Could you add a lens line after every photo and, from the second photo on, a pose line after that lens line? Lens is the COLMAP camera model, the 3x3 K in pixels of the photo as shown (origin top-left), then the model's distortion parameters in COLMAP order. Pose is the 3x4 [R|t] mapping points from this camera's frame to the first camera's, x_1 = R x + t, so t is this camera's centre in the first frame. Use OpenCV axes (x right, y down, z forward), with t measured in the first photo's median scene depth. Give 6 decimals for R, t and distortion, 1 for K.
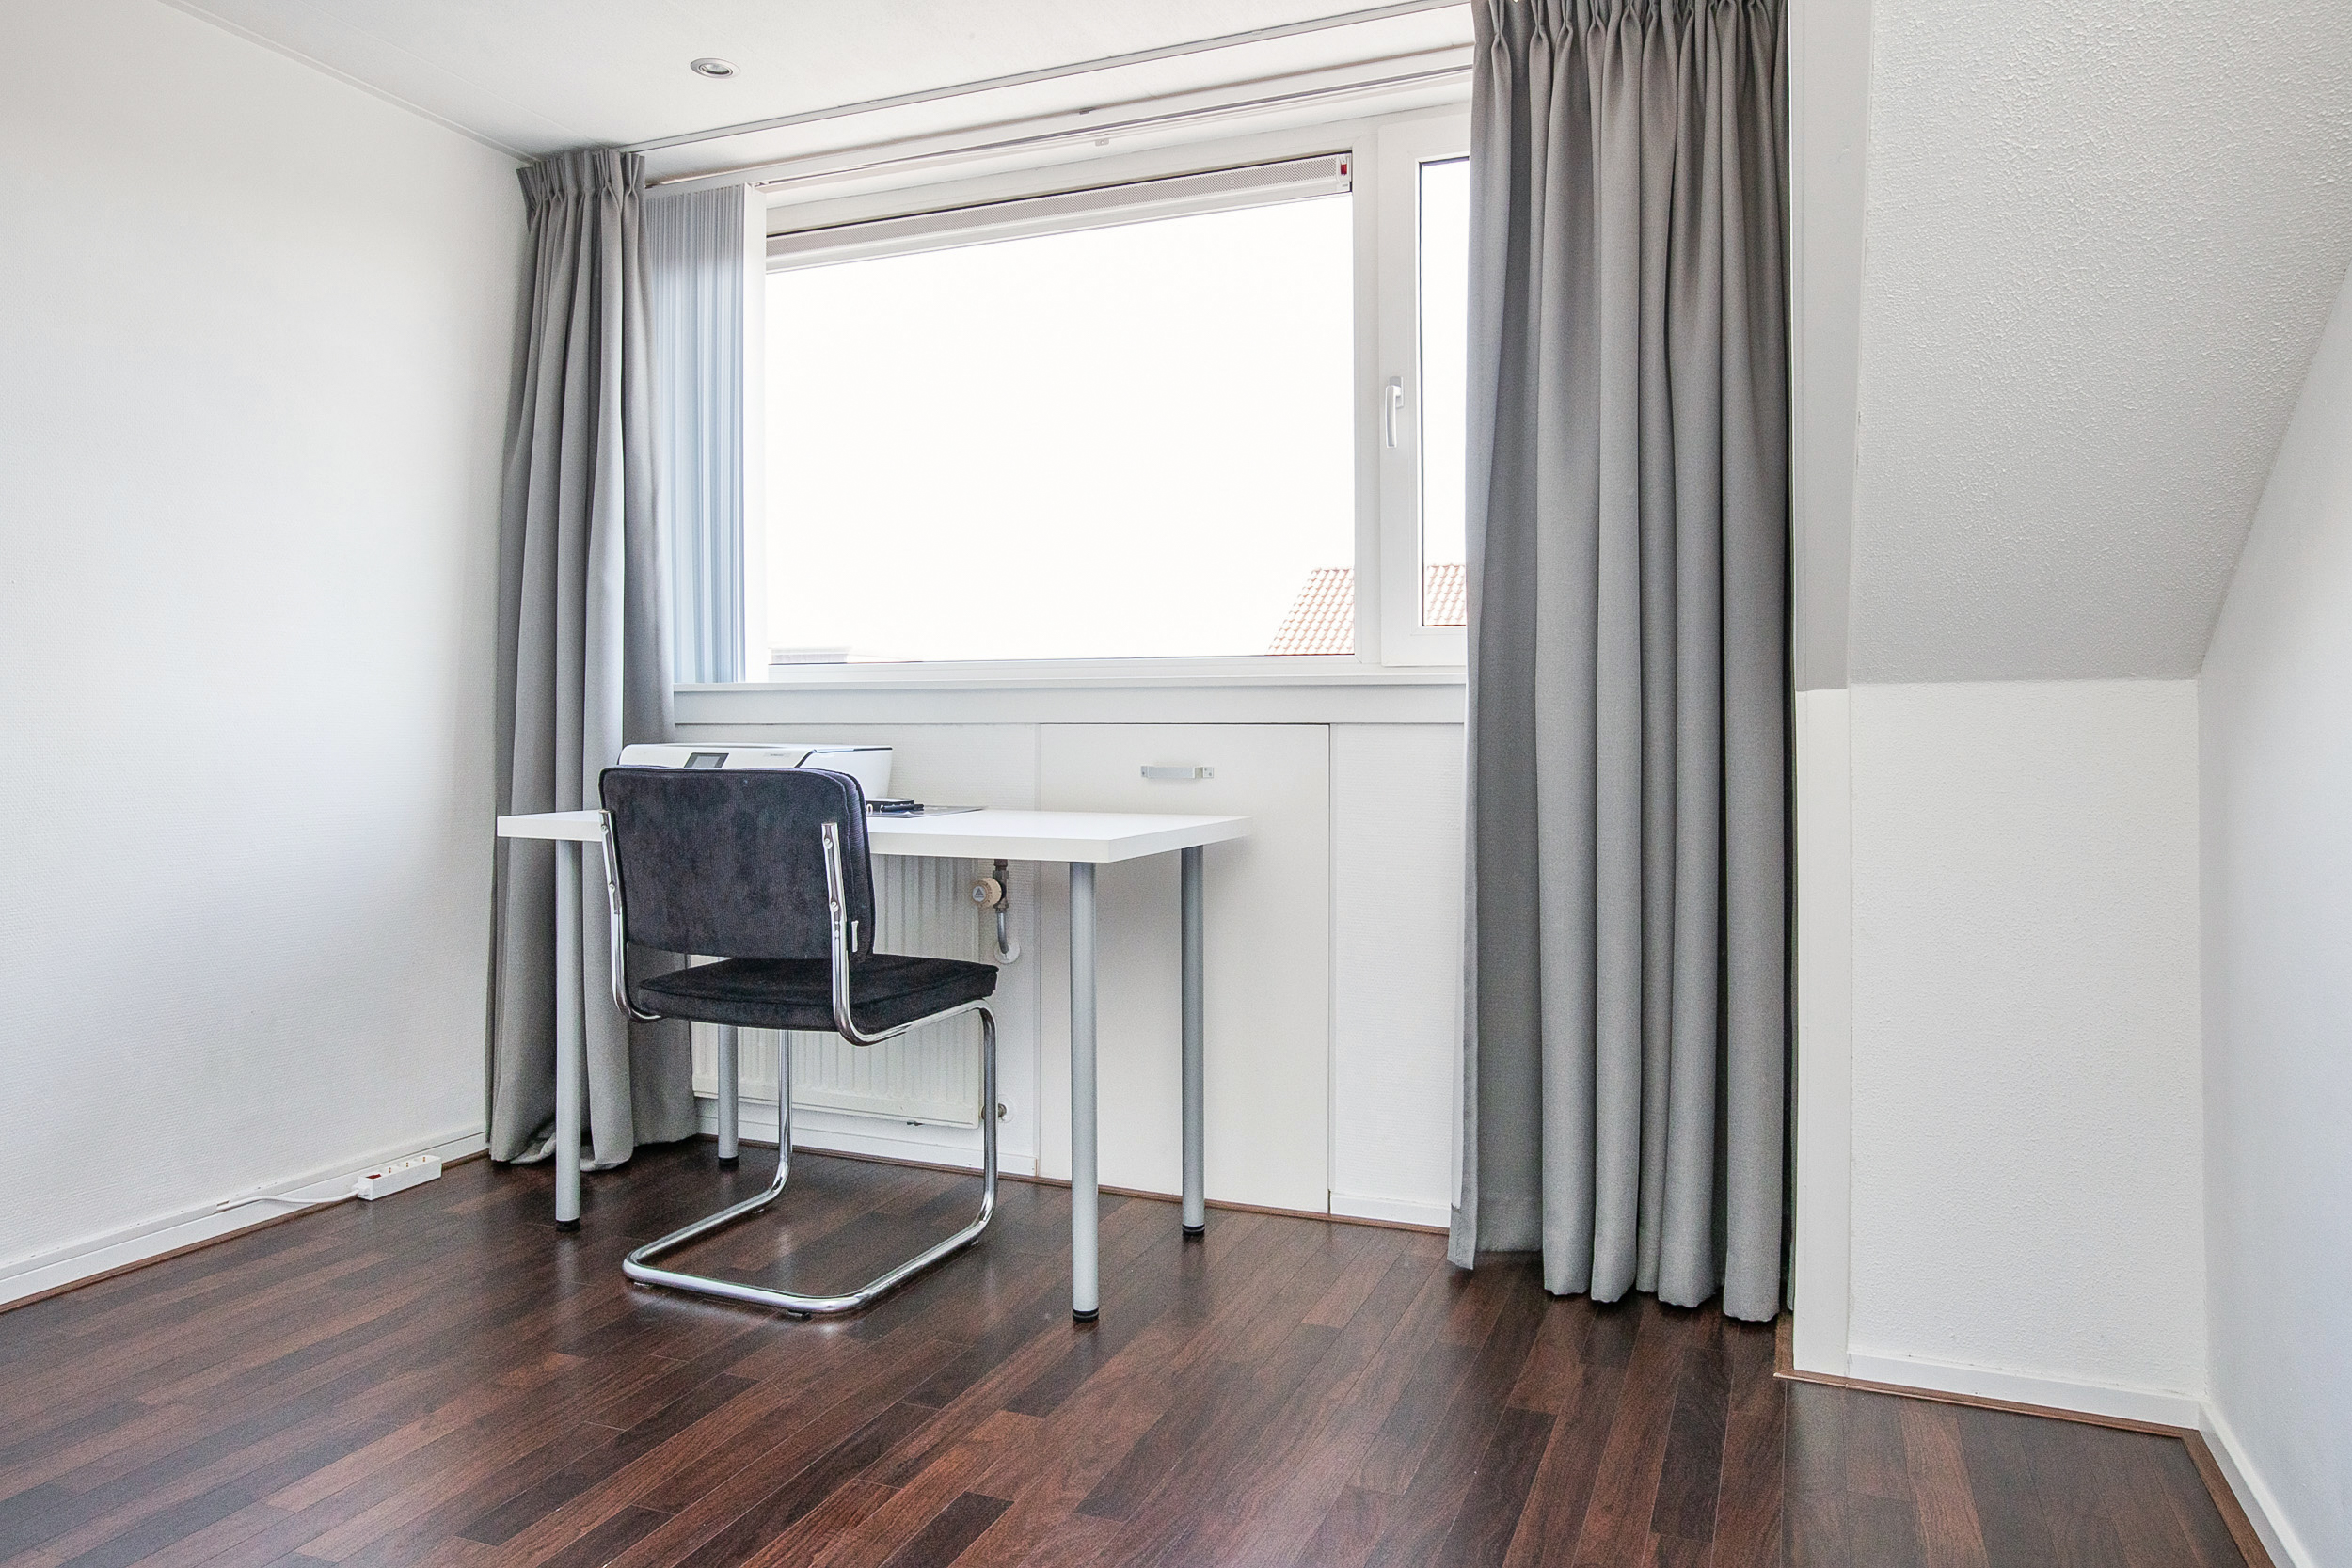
lens RADIAL K [[1566.7, 0, 1173.8], [0, 1566.7, 732.3], [0, 0, 1]] dist [0.028976, -0.000942]
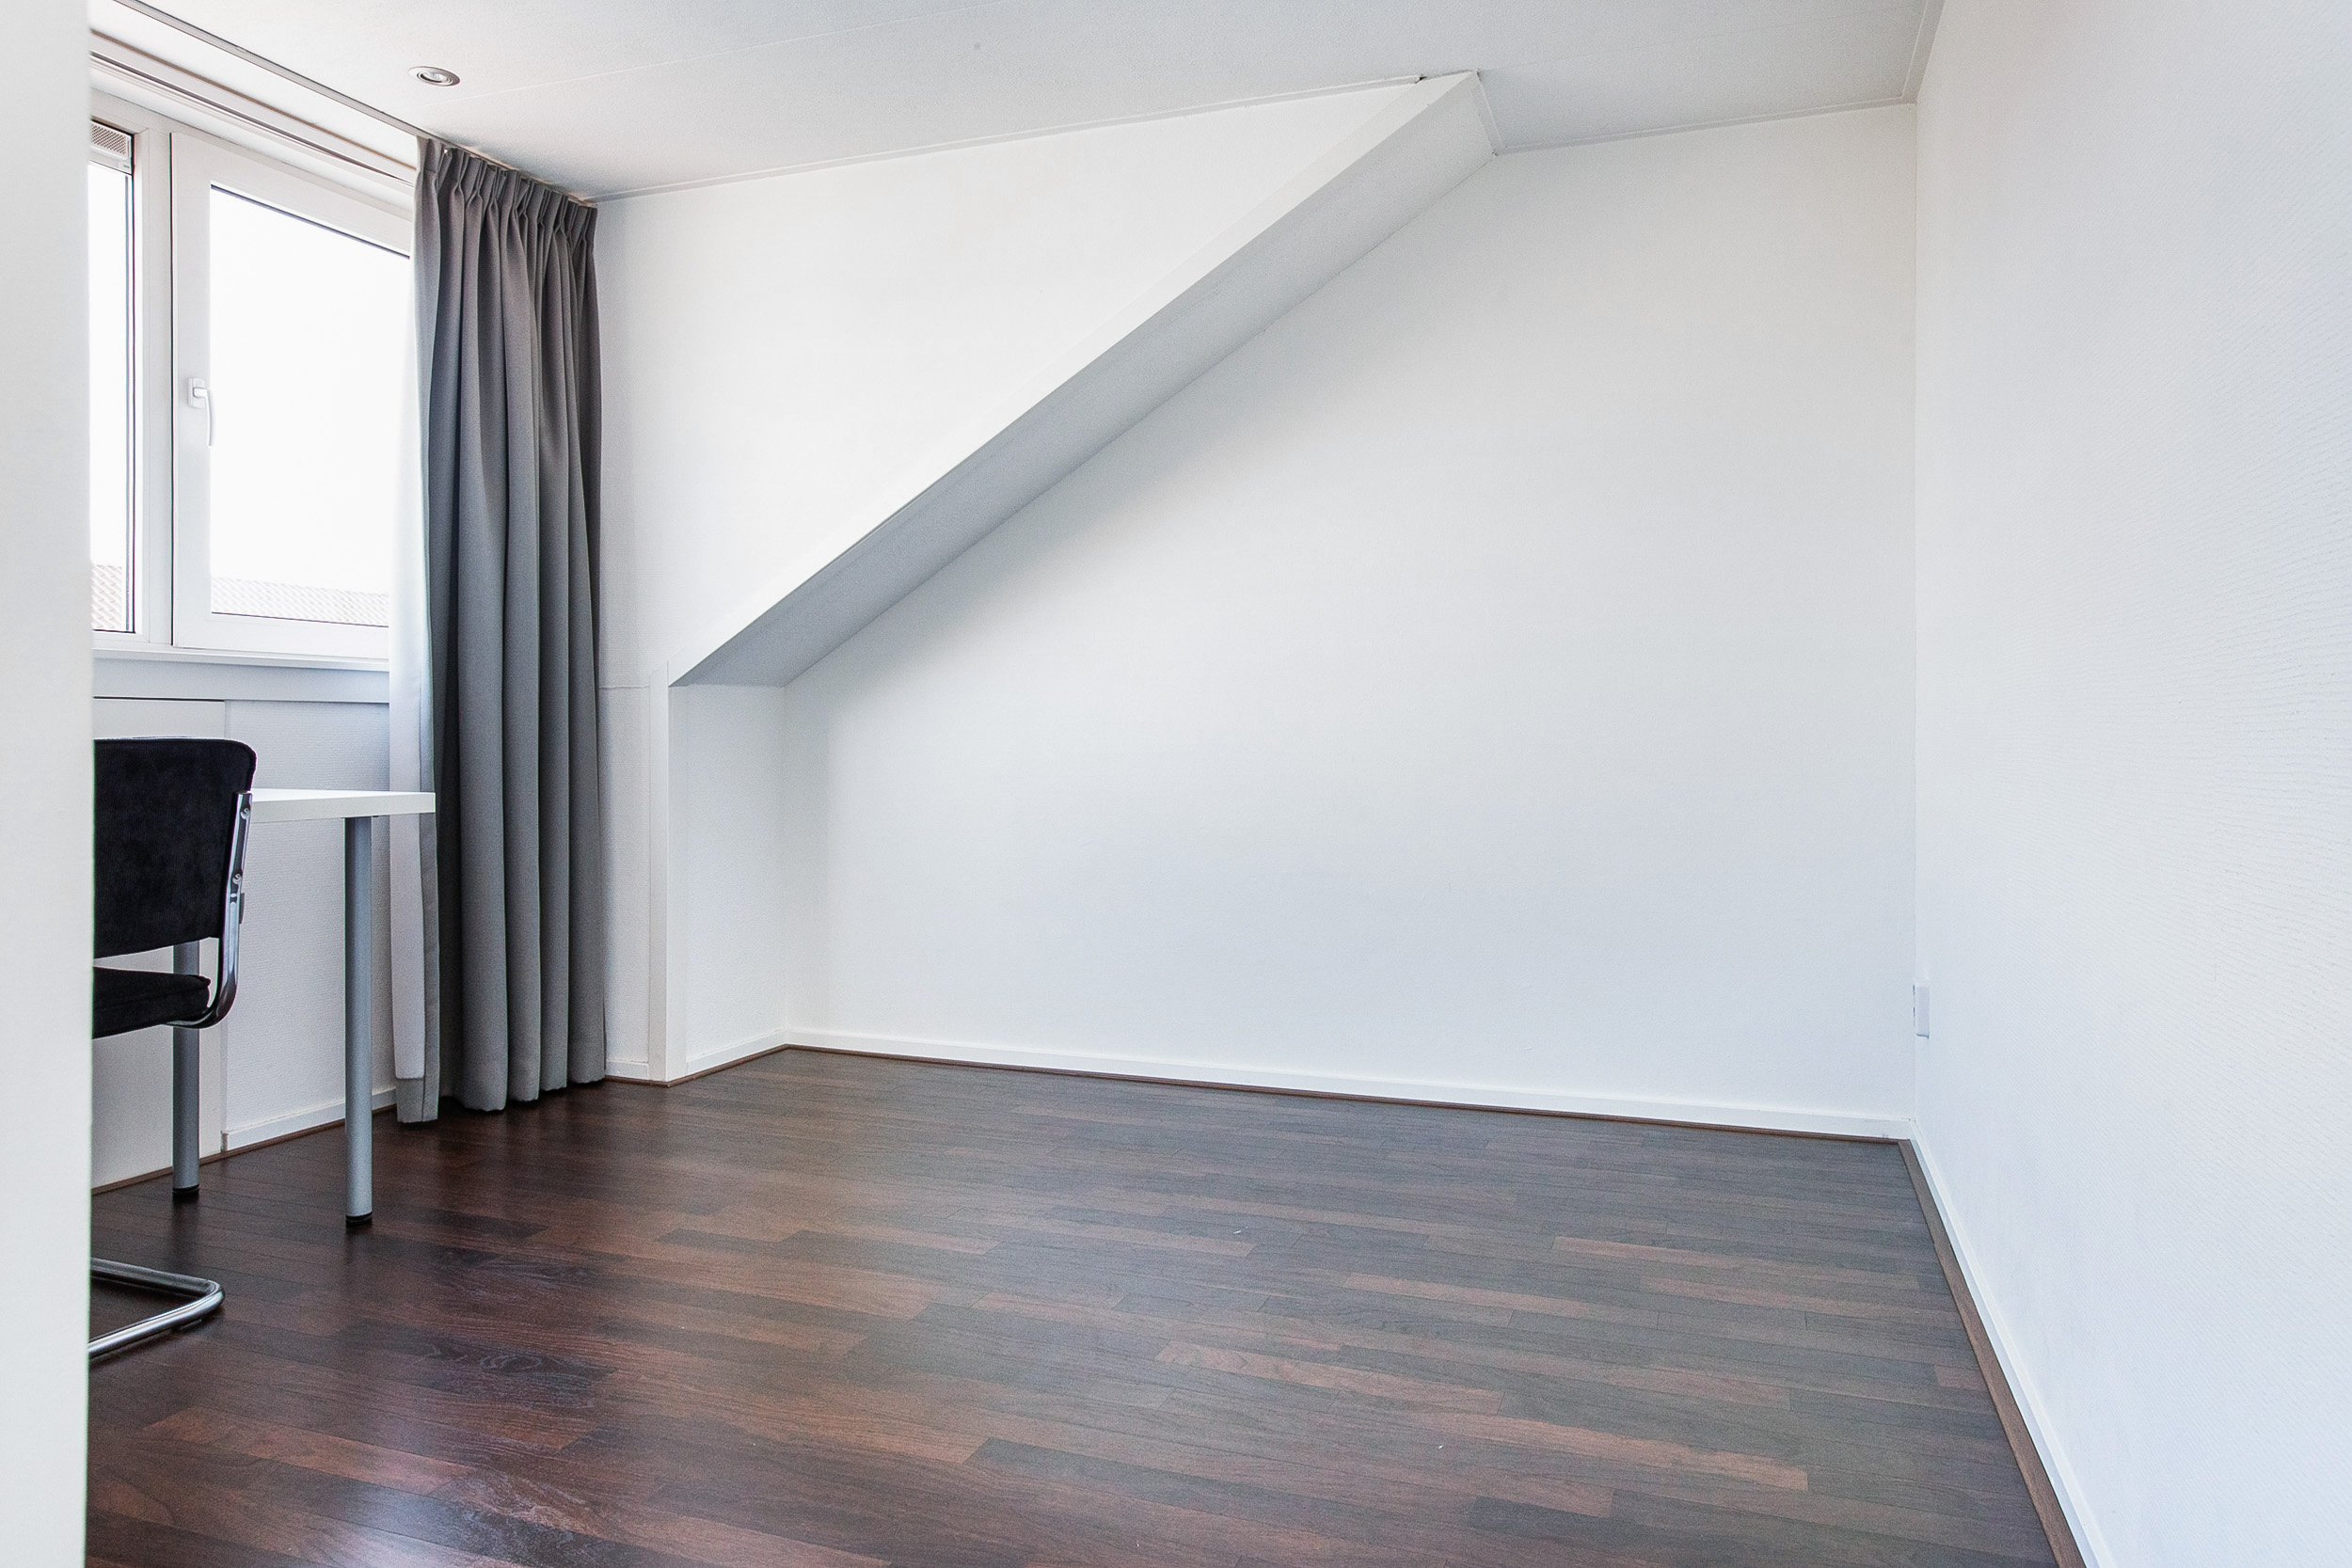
lens RADIAL K [[1566.7, 0, 1173.8], [0, 1566.7, 732.3], [0, 0, 1]] dist [0.028976, -0.000942]
pose [[-0.023737, 0.000913, 0.999718, -1.031891], [-0.008186, 0.999966, -0.001108, 0.014249], [-0.999685, -0.008210, -0.023728, 0.386605]]
